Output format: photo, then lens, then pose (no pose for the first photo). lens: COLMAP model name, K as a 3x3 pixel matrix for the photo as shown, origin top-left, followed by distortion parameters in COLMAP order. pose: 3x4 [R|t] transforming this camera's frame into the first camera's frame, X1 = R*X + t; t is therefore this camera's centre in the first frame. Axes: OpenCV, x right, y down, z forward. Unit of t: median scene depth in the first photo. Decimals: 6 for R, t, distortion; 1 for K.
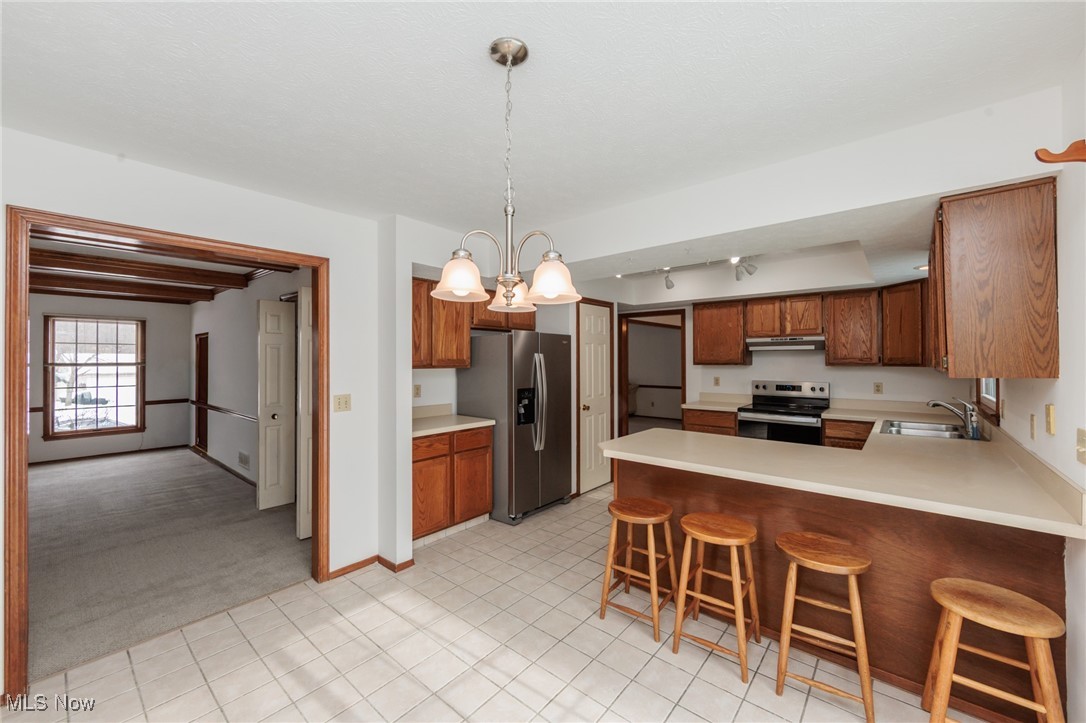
lens RADIAL K [[430.1, 0, 543.4], [0, 430.1, 356.0], [0, 0, 1]] dist [-0.004370, -0.000132]
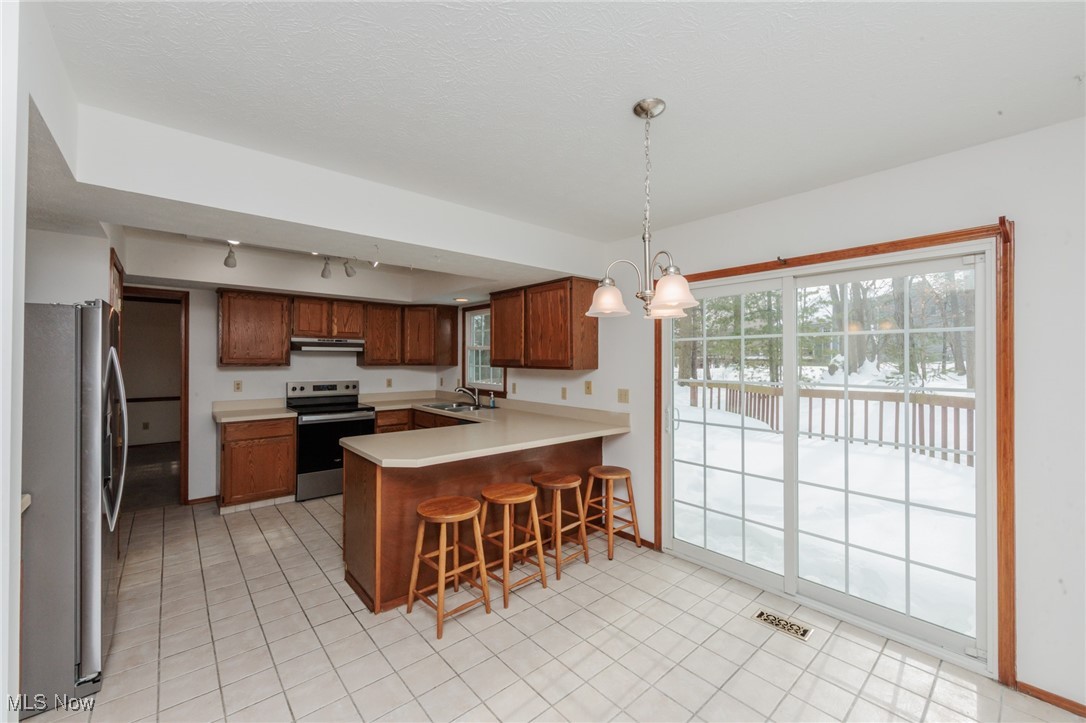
lens RADIAL K [[432.5, 0, 547.8], [0, 432.5, 357.1], [0, 0, 1]] dist [-0.002448, -0.000032]
pose [[0.141919, 0.008780, 0.989839, -0.439882], [-0.011688, 0.999906, -0.007194, 0.002567], [-0.989809, -0.010548, 0.142008, 0.367370]]
